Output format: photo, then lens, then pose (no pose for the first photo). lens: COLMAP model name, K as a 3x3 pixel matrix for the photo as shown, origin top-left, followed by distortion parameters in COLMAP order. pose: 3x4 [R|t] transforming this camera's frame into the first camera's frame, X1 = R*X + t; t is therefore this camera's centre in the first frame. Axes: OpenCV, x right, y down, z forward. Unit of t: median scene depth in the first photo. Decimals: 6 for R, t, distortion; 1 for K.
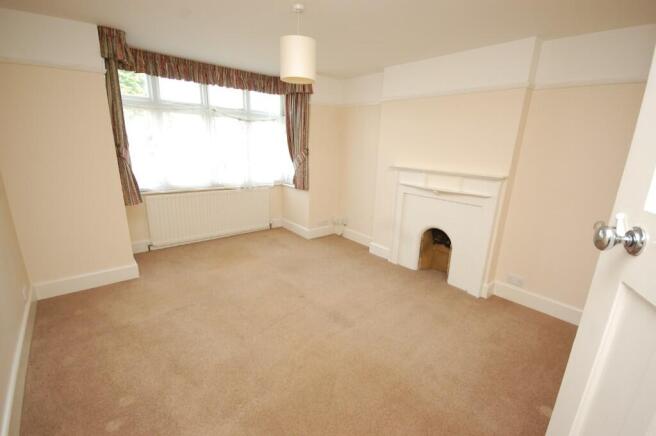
lens RADIAL K [[291.1, 0, 334.4], [0, 291.1, 220.1], [0, 0, 1]] dist [-0.000810, -0.000156]
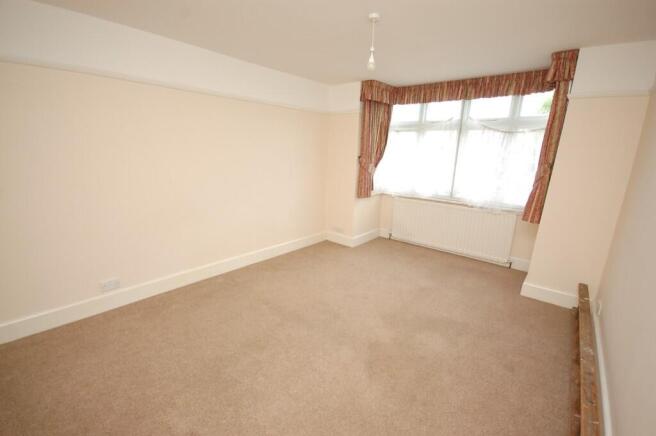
lens RADIAL K [[291.1, 0, 334.4], [0, 291.1, 220.1], [0, 0, 1]] dist [-0.000810, -0.000156]
pose [[0.155747, 0.207119, -0.965839, 0.589966], [-0.277811, 0.947489, 0.158385, -0.114440], [0.947926, 0.243652, 0.205108, 0.503101]]
